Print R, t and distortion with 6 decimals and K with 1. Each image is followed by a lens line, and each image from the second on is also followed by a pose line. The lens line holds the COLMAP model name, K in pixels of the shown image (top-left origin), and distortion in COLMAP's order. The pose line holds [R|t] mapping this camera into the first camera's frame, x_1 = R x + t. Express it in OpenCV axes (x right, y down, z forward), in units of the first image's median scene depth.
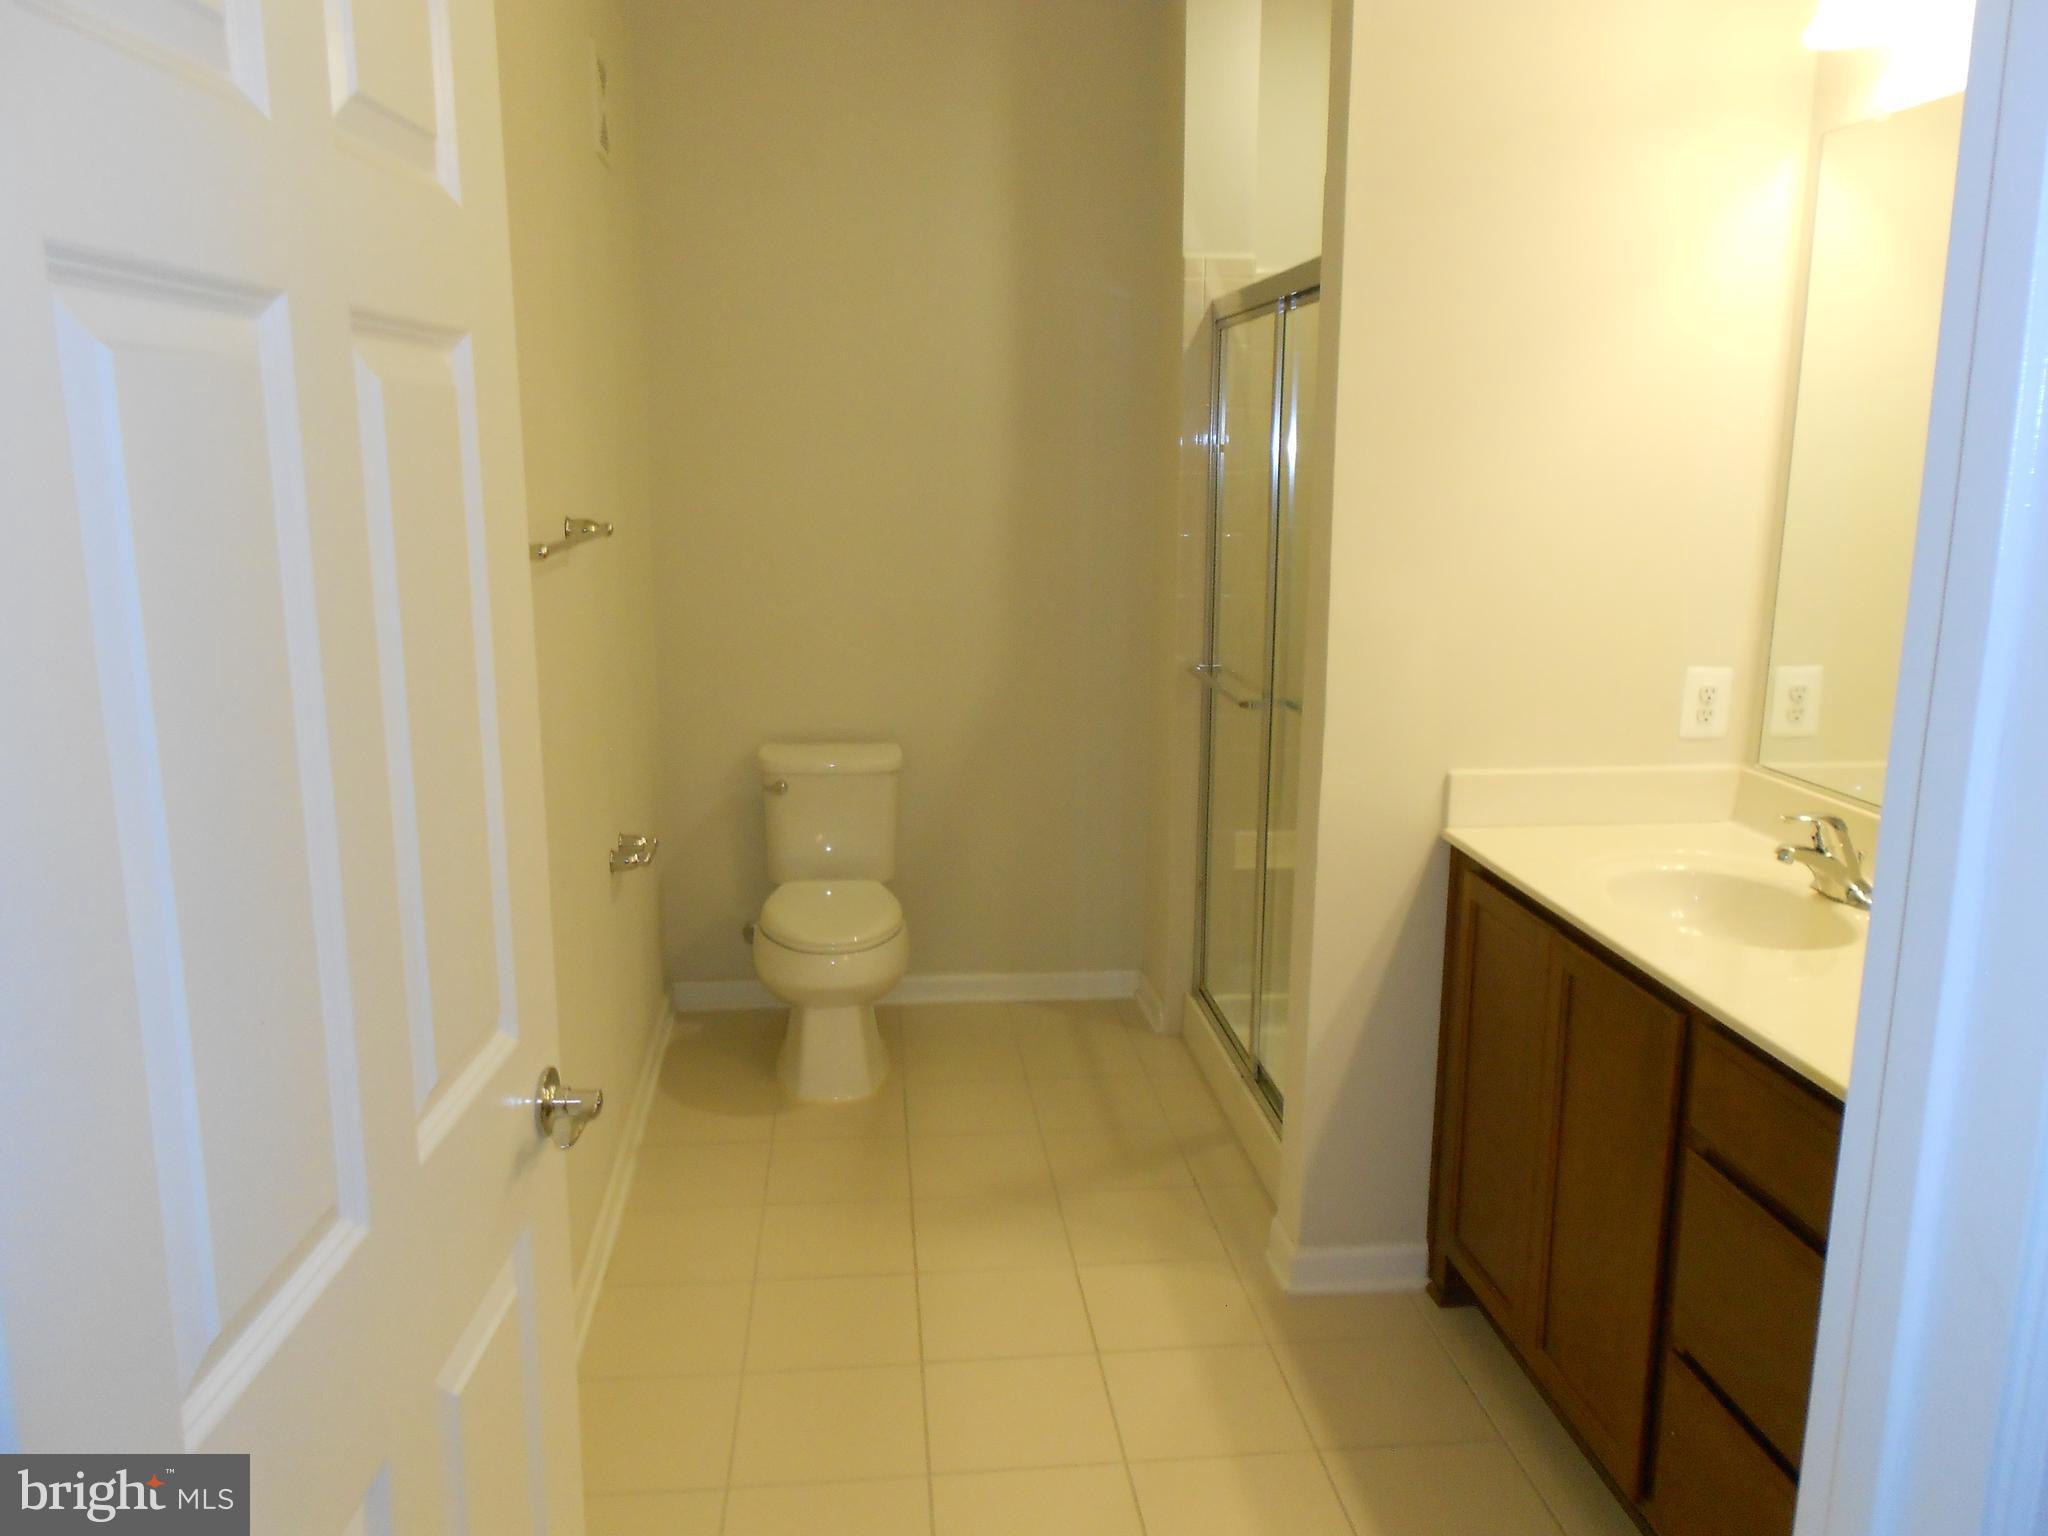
lens RADIAL K [[1567.9, 0, 1039.4], [0, 1567.9, 802.6], [0, 0, 1]] dist [-0.010090, 0.009927]
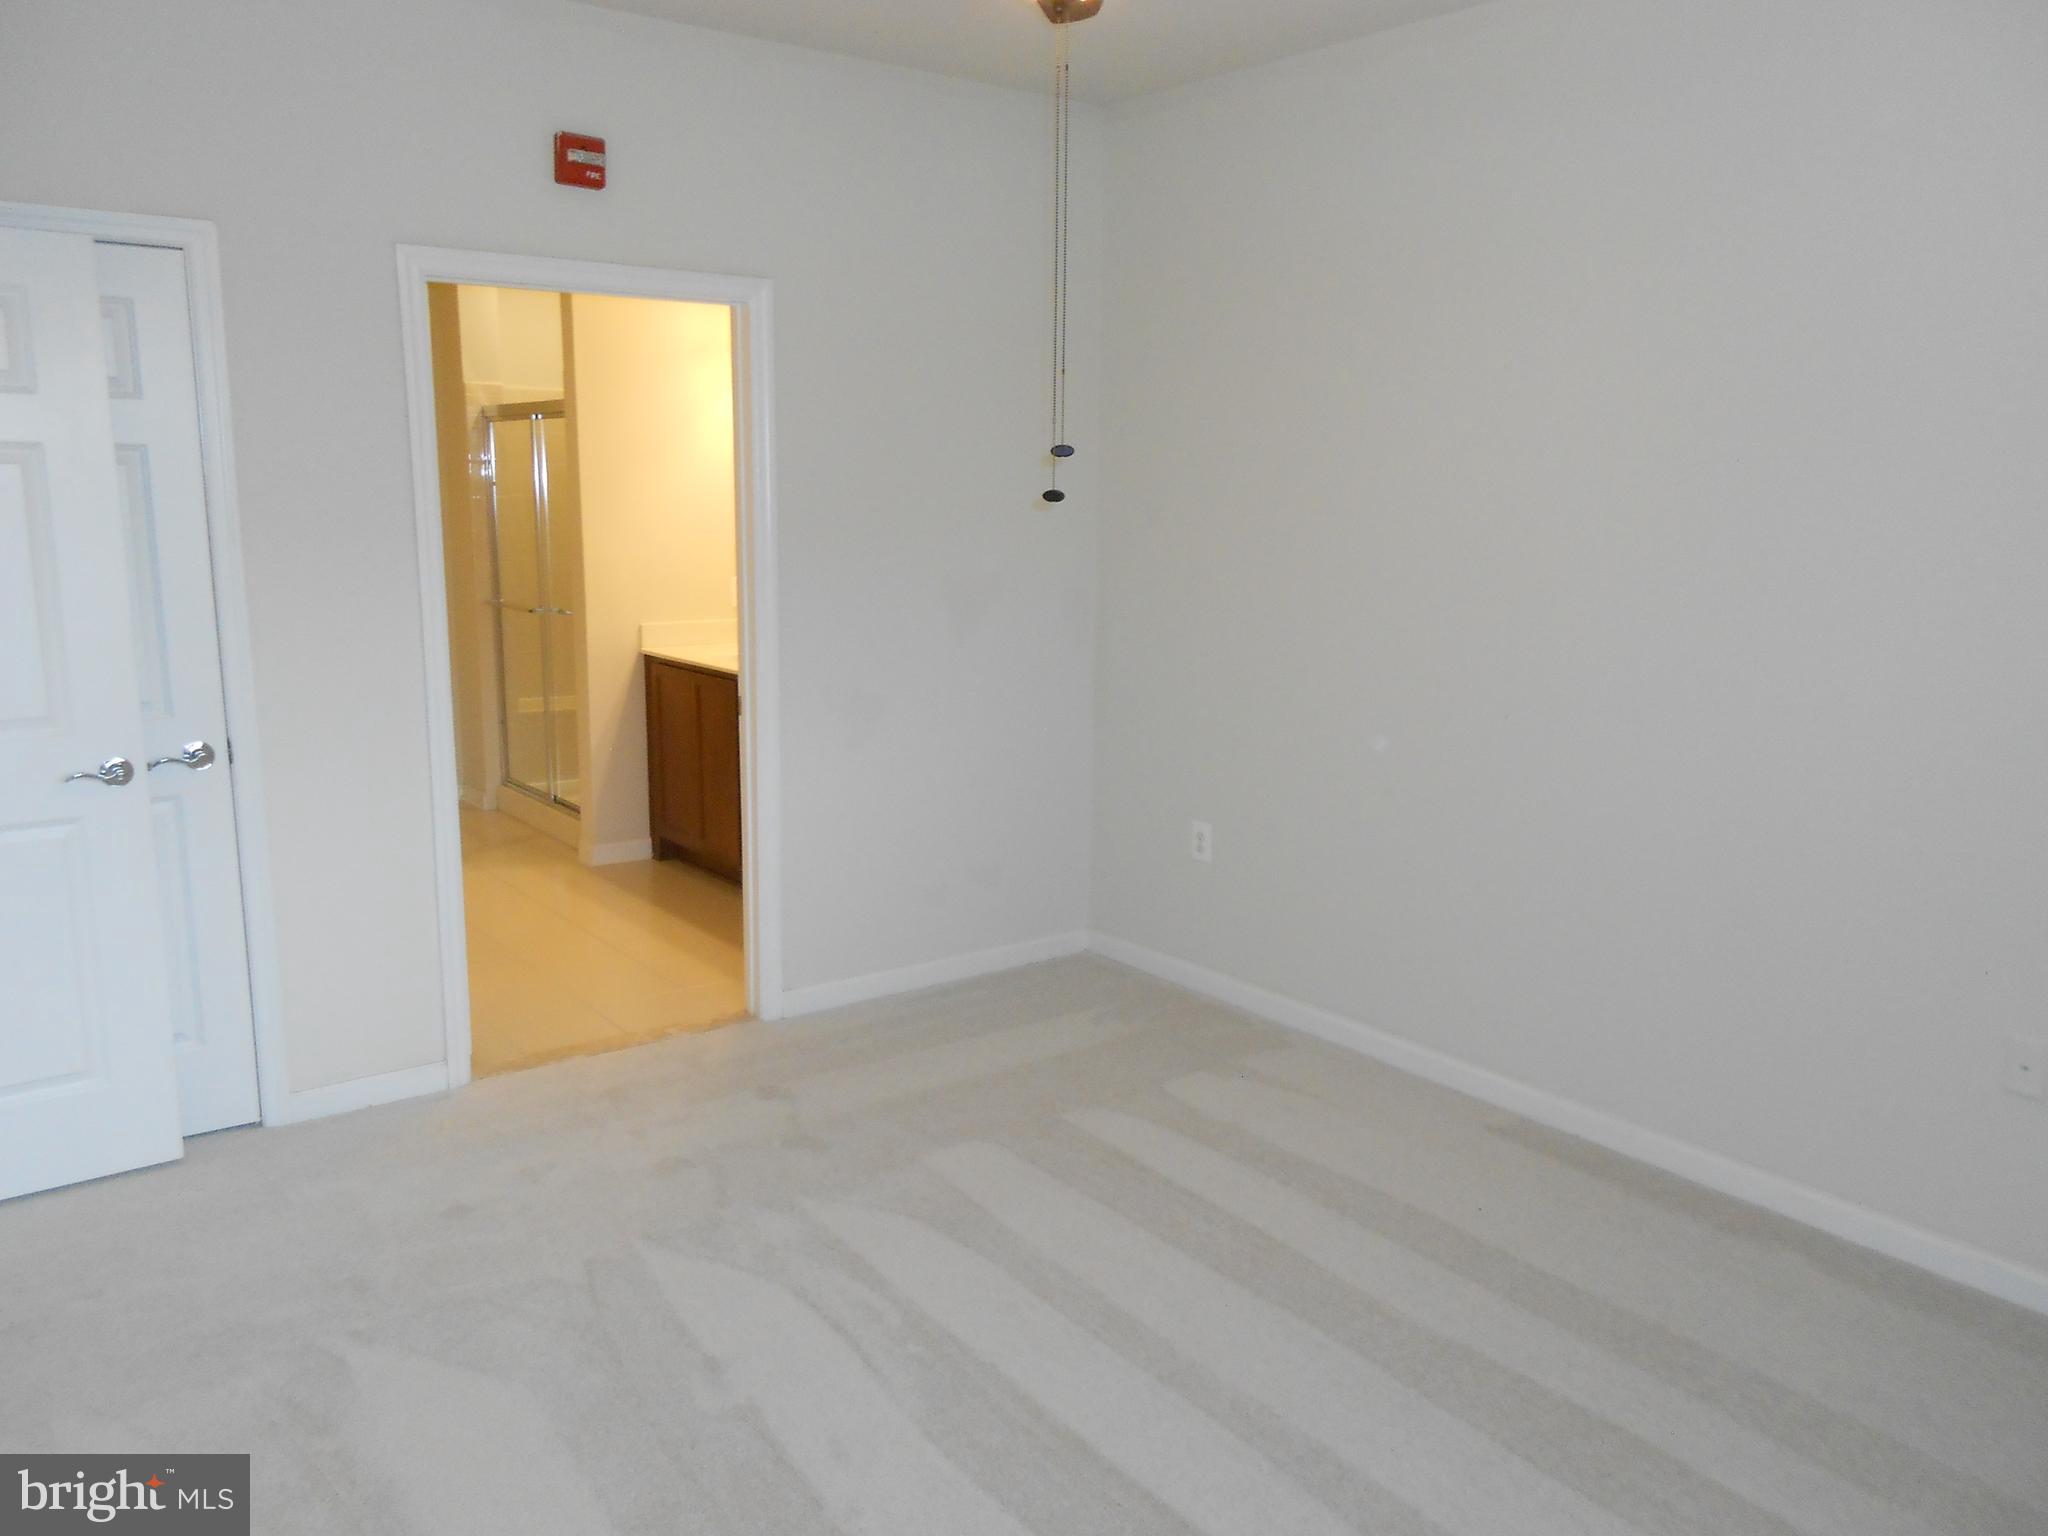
lens RADIAL K [[1567.9, 0, 1039.4], [0, 1567.9, 802.6], [0, 0, 1]] dist [-0.010090, 0.009927]
pose [[0.861986, -0.083860, 0.499948, -0.394728], [0.105335, 0.994326, -0.014828, 0.329376], [-0.495868, 0.065443, 0.865928, -1.229534]]
